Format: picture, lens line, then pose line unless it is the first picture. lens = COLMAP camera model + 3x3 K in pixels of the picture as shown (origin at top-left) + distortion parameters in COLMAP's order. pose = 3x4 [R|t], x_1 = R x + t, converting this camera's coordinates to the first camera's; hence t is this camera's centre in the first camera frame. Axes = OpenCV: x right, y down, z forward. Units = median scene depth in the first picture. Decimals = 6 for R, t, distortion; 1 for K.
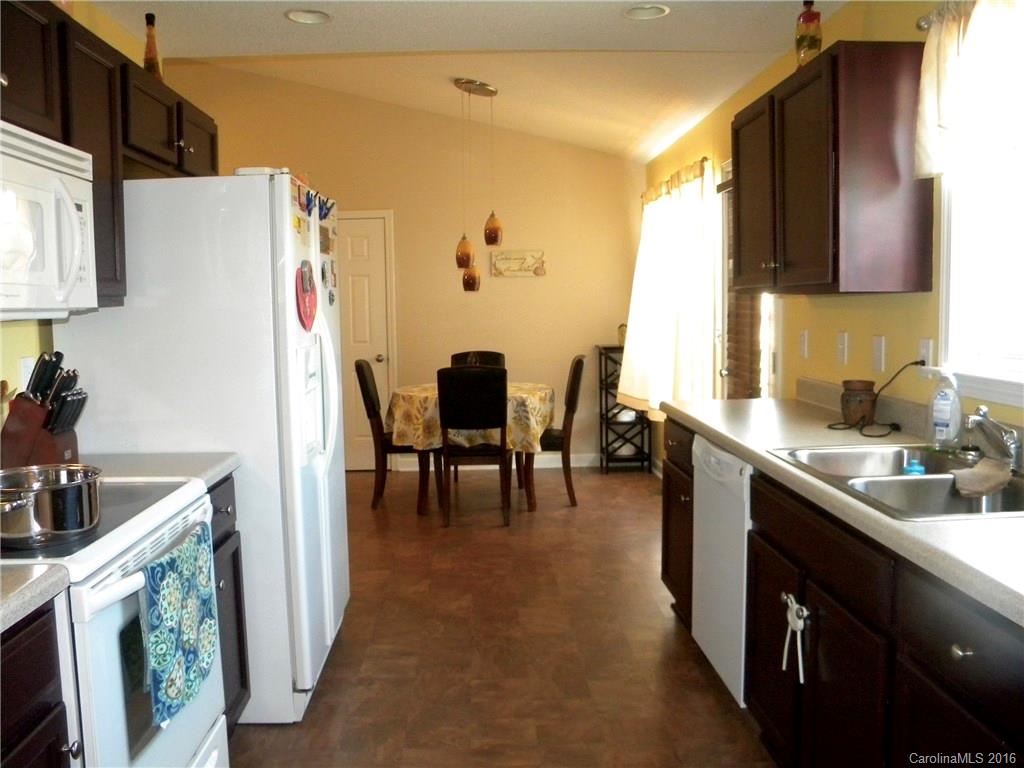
lens RADIAL K [[835.2, 0, 512.0], [0, 835.2, 384.0], [0, 0, 1]] dist [-0.188222, -0.002973]
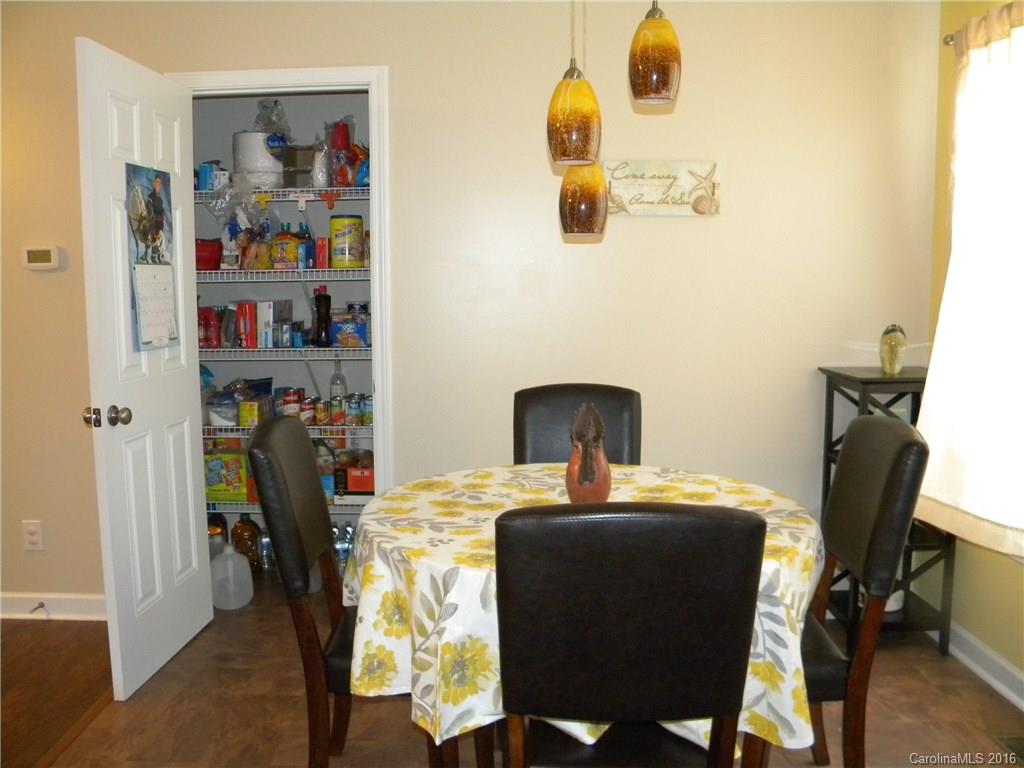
lens RADIAL K [[835.2, 0, 512.0], [0, 835.2, 384.0], [0, 0, 1]] dist [-0.188222, -0.002973]
pose [[0.999116, 0.016363, -0.038720, -0.061809], [-0.015370, 0.999549, 0.025803, -0.053557], [0.039125, -0.025185, 0.998917, 0.615528]]
